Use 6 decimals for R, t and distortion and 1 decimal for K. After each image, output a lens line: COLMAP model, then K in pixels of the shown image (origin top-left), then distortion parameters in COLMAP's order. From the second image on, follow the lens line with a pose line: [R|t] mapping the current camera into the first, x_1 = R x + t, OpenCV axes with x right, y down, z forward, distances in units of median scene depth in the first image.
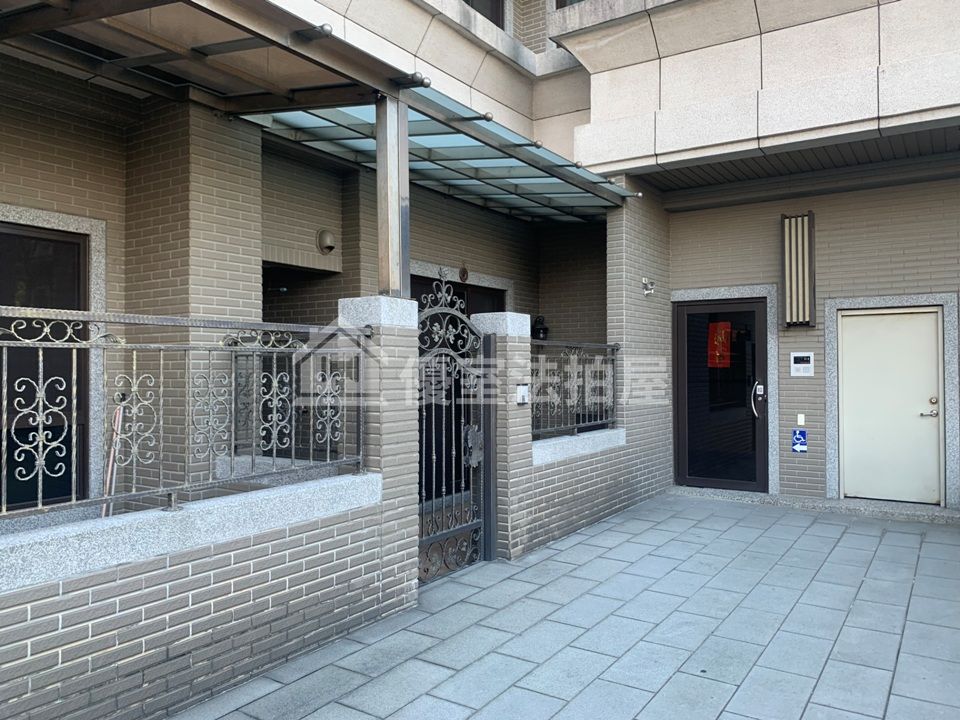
lens RADIAL K [[731.4, 0, 459.9], [0, 731.4, 346.5], [0, 0, 1]] dist [0.057601, -0.140903]
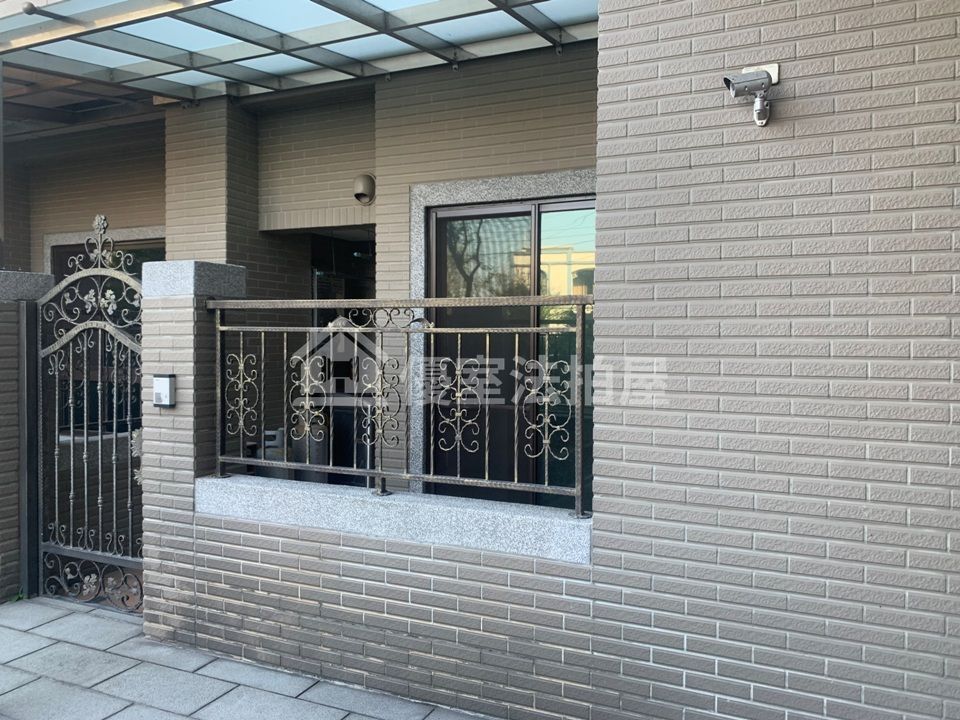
lens RADIAL K [[752.7, 0, 479.3], [0, 752.7, 359.4], [0, 0, 1]] dist [0.023288, 0.003883]
pose [[0.165624, 0.017472, -0.986034, 0.786664], [0.000952, 0.999840, 0.017876, 0.027395], [0.986188, -0.003899, 0.165581, 1.176114]]
